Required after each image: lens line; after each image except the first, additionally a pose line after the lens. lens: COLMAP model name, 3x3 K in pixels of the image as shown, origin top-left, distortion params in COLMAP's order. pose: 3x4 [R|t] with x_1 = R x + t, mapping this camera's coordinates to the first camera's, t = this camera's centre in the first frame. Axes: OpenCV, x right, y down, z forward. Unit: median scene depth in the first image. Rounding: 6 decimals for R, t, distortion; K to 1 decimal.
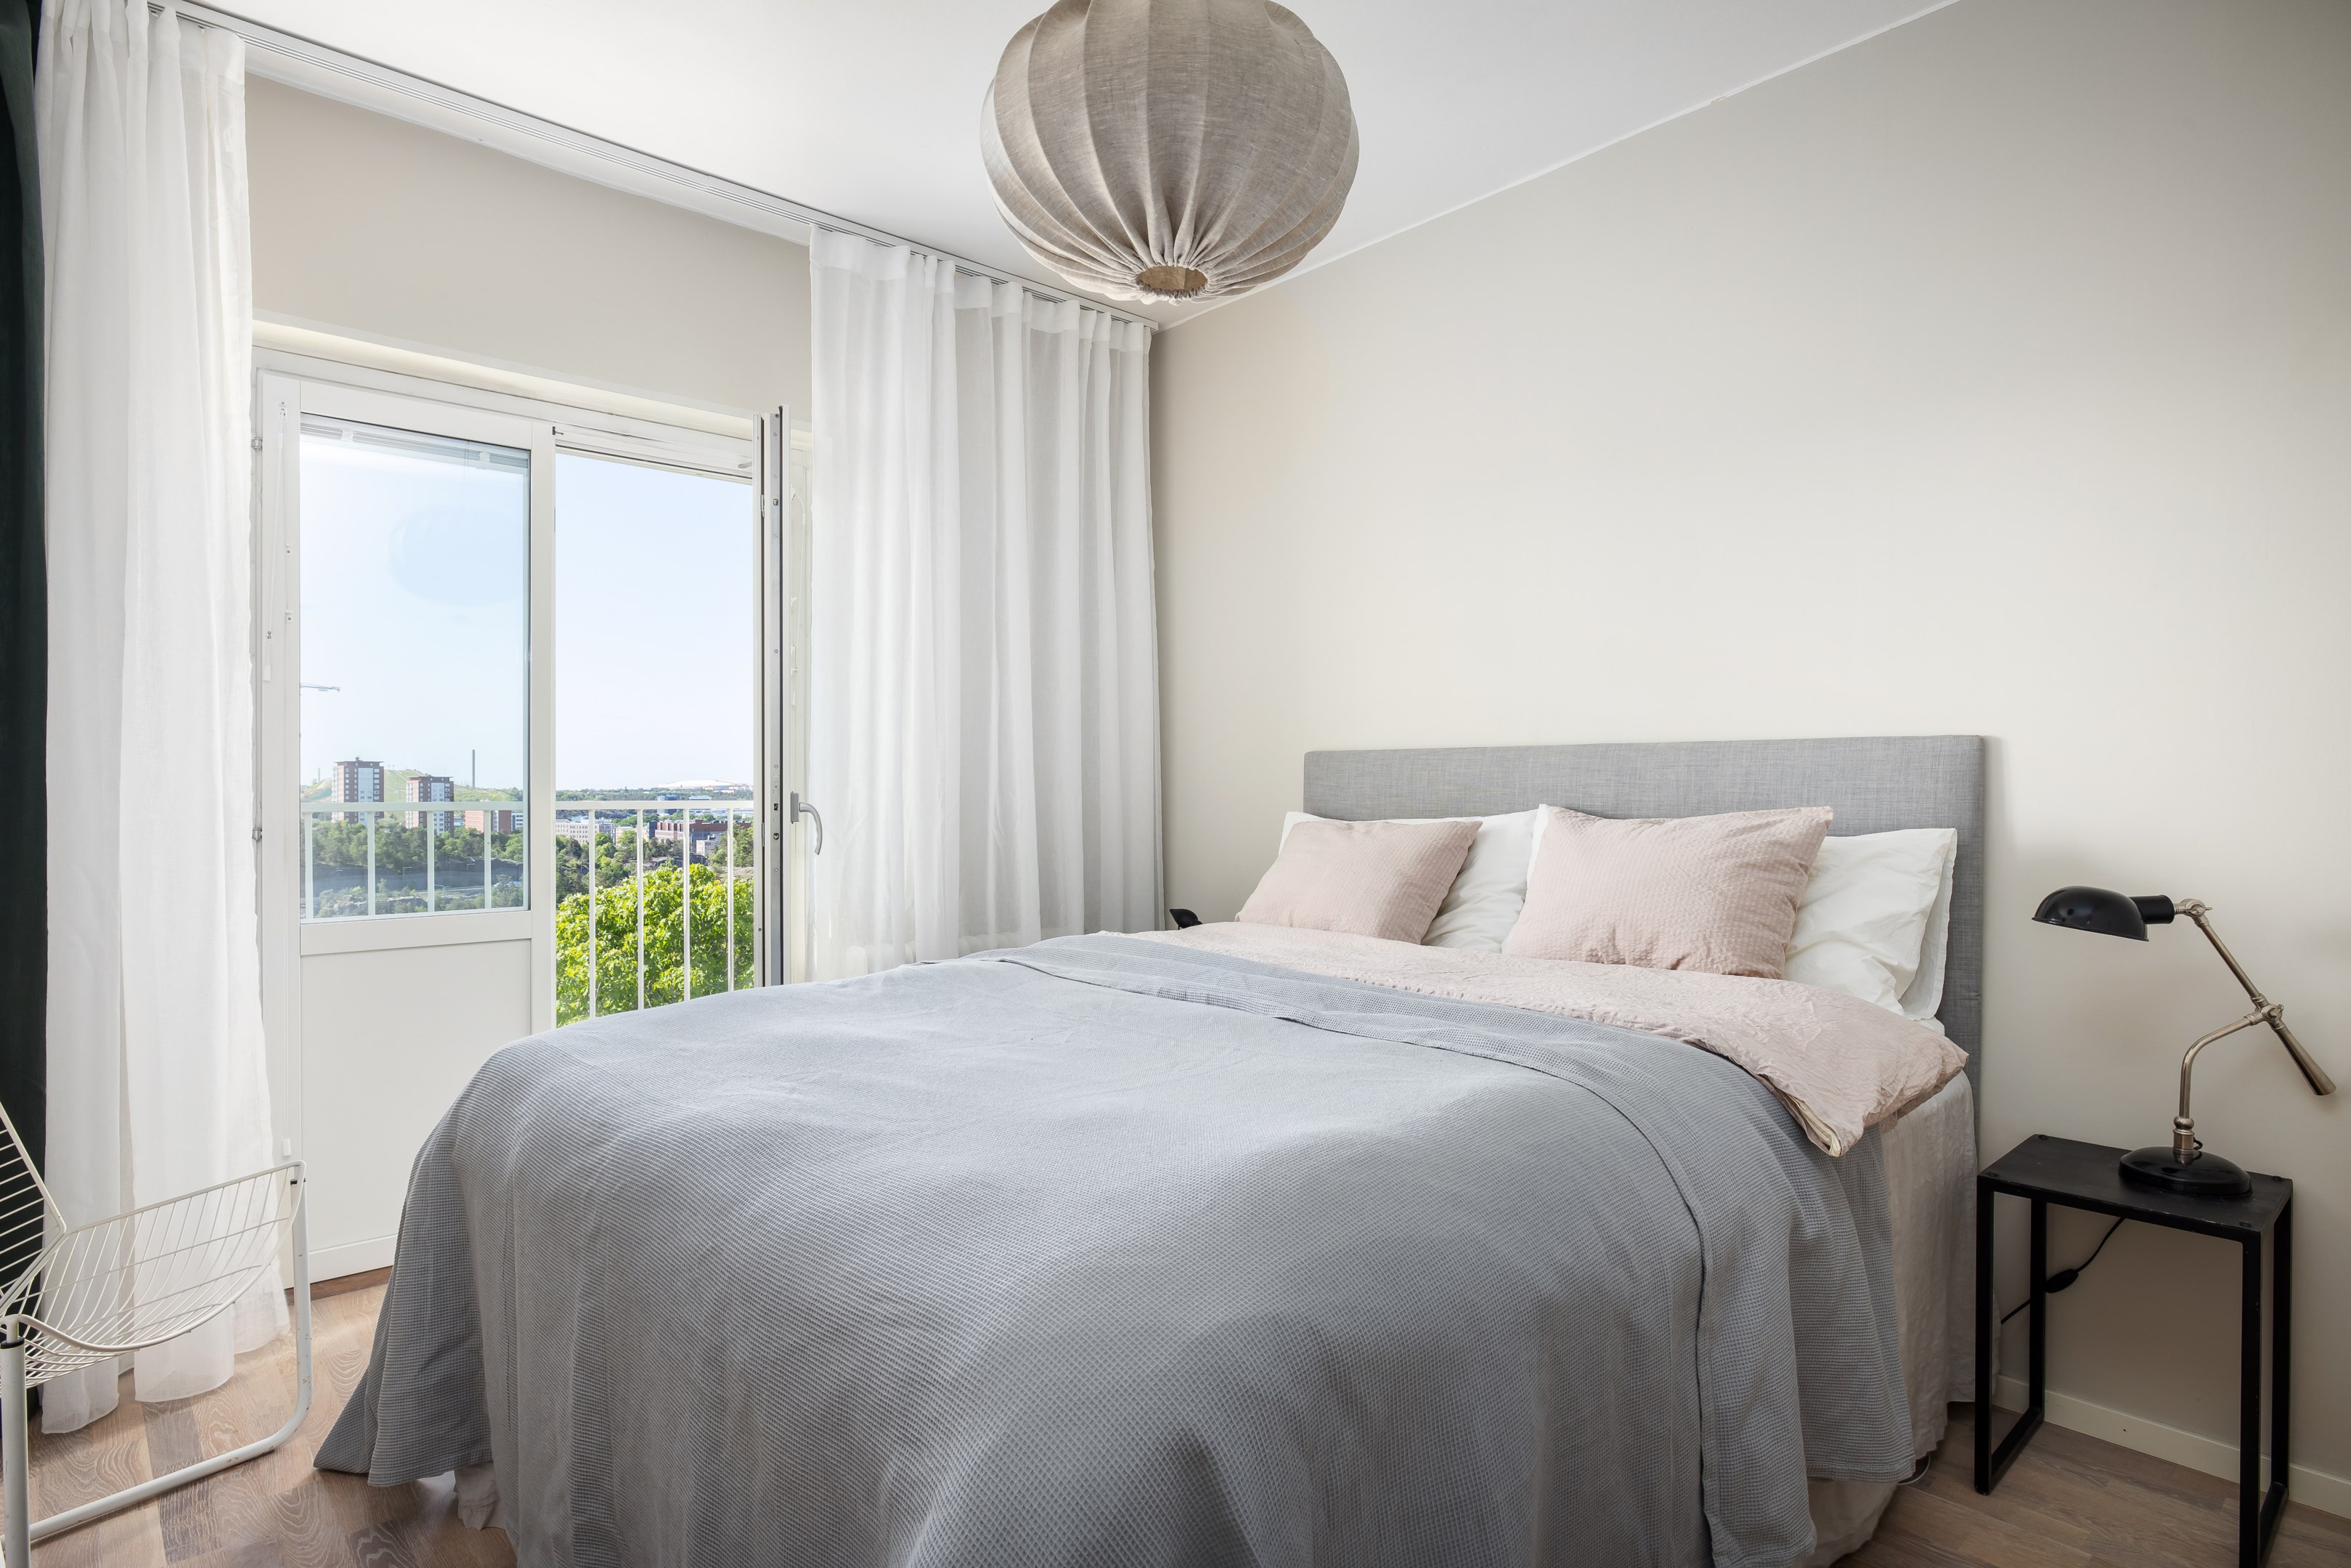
lens RADIAL K [[1240.1, 0, 1185.7], [0, 1240.1, 790.3], [0, 0, 1]] dist [0.004838, 0.001180]
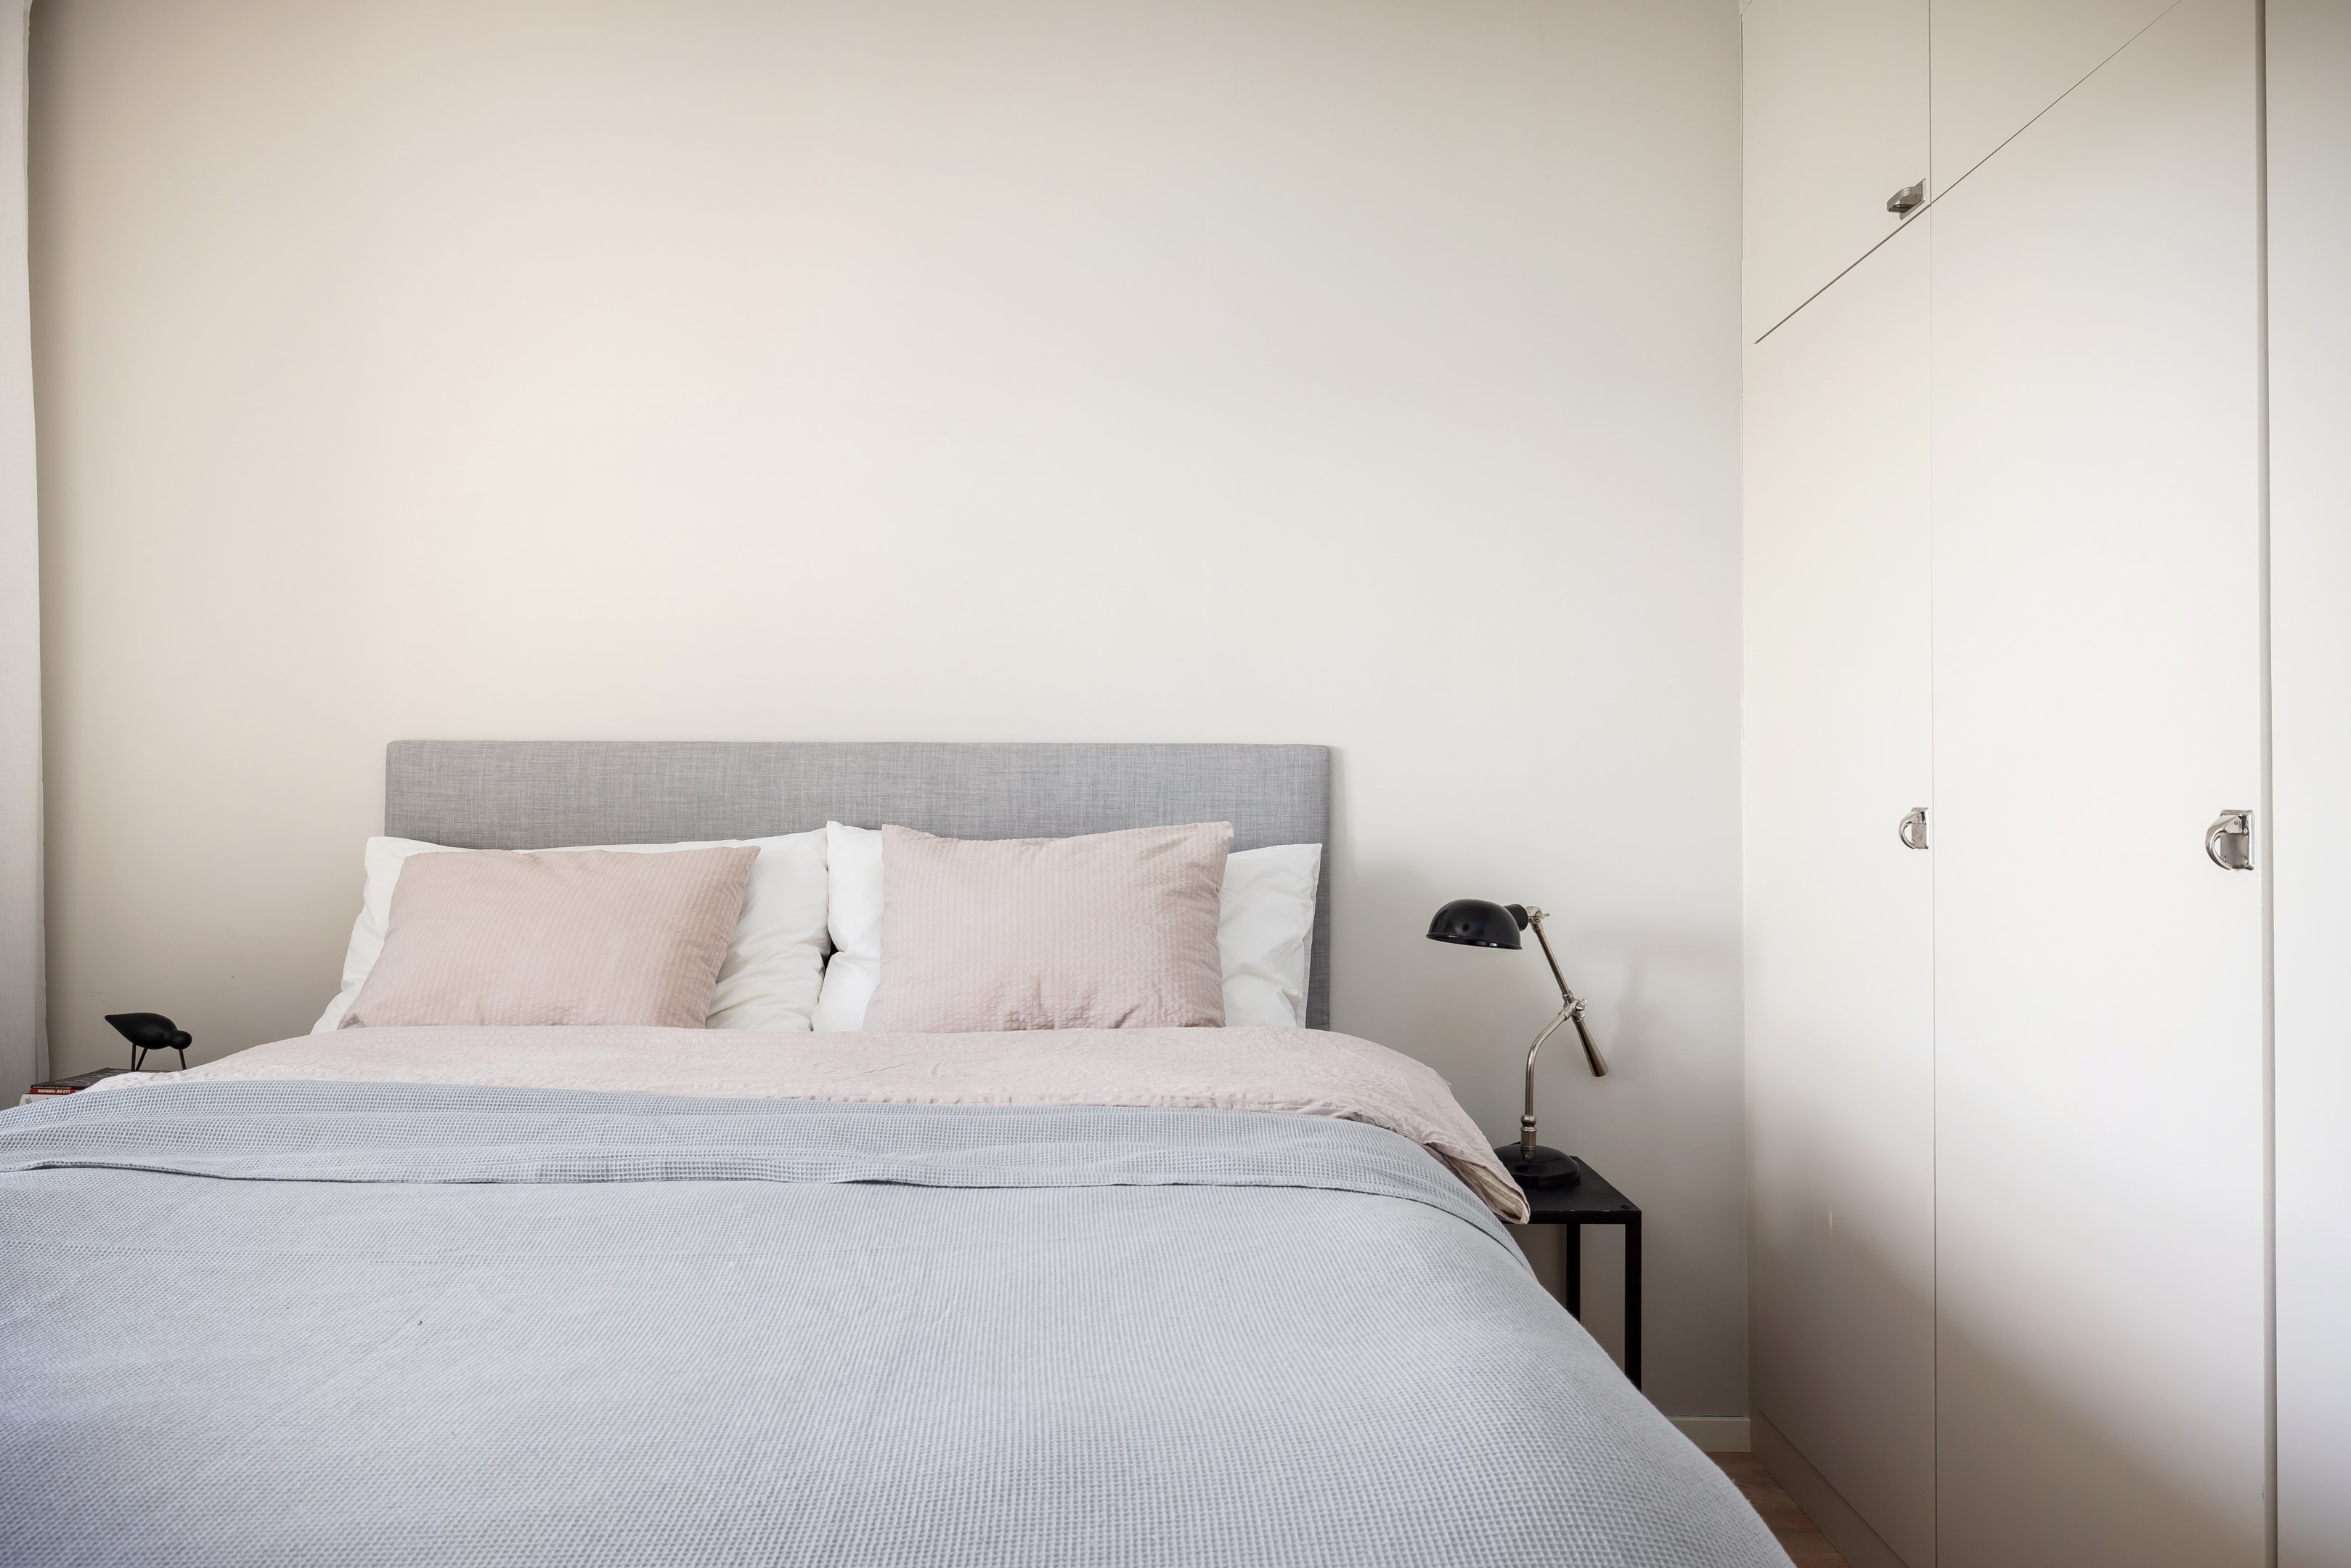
lens RADIAL K [[1475.6, 0, 1185.4], [0, 1475.6, 796.4], [0, 0, 1]] dist [-0.004336, 0.001336]
pose [[0.685888, 0.003883, 0.727697, -0.252294], [-0.000539, 0.999988, -0.004828, 0.000414], [-0.727707, 0.002919, 0.685882, 0.298791]]
